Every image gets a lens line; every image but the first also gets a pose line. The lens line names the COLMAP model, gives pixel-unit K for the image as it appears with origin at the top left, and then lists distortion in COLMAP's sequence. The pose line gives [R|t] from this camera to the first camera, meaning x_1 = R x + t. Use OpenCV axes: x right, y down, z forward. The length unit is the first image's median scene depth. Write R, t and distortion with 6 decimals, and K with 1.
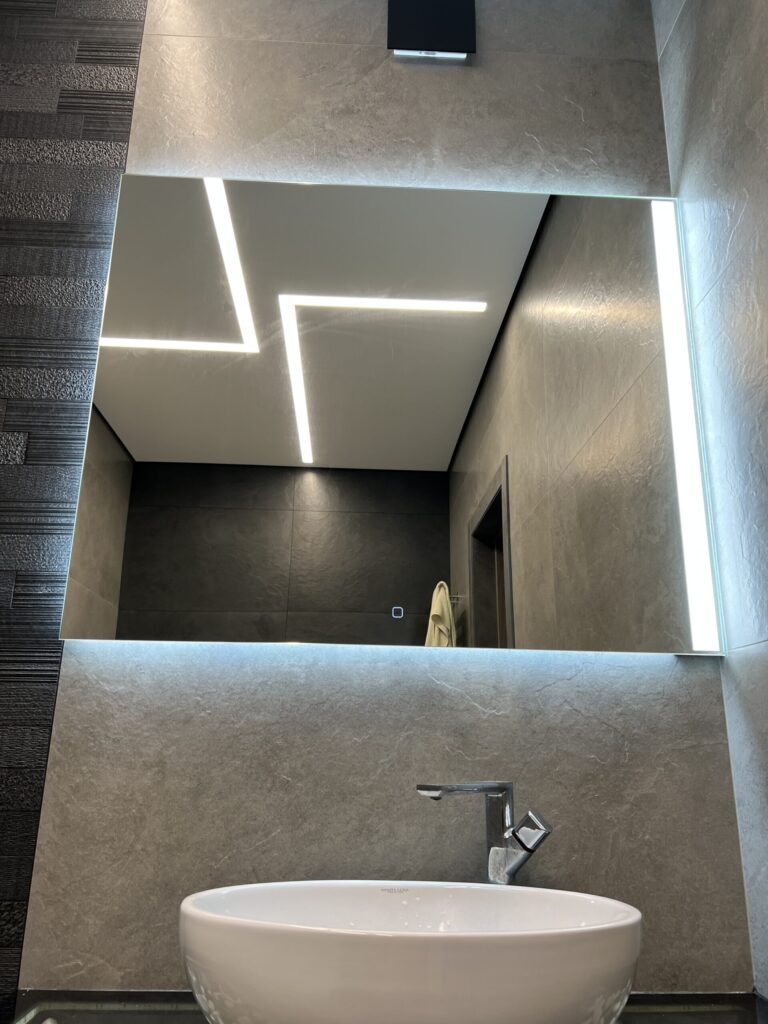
lens RADIAL K [[774.1, 0, 381.2], [0, 774.1, 515.4], [0, 0, 1]] dist [0.022583, -0.013094]
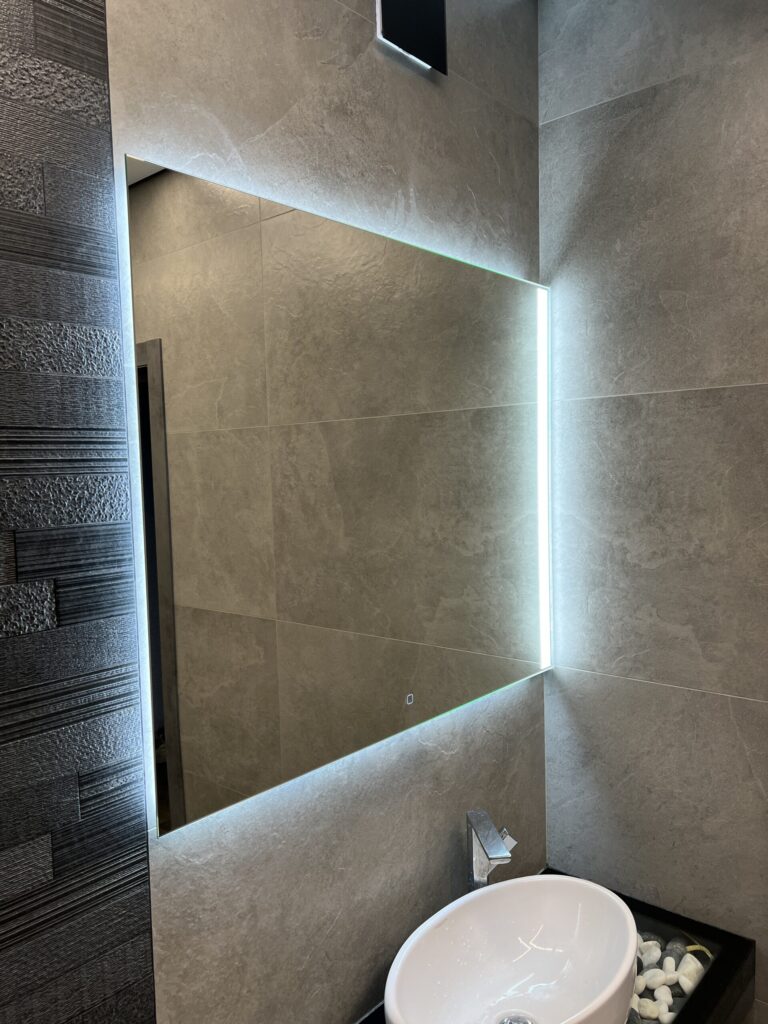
lens RADIAL K [[774.1, 0, 384.3], [0, 774.1, 508.8], [0, 0, 1]] dist [0.022583, -0.013094]
pose [[0.689482, -0.074102, 0.720502, -0.775796], [-0.179319, 0.946321, 0.268927, -0.423541], [-0.701754, -0.314620, 0.639183, 0.373376]]
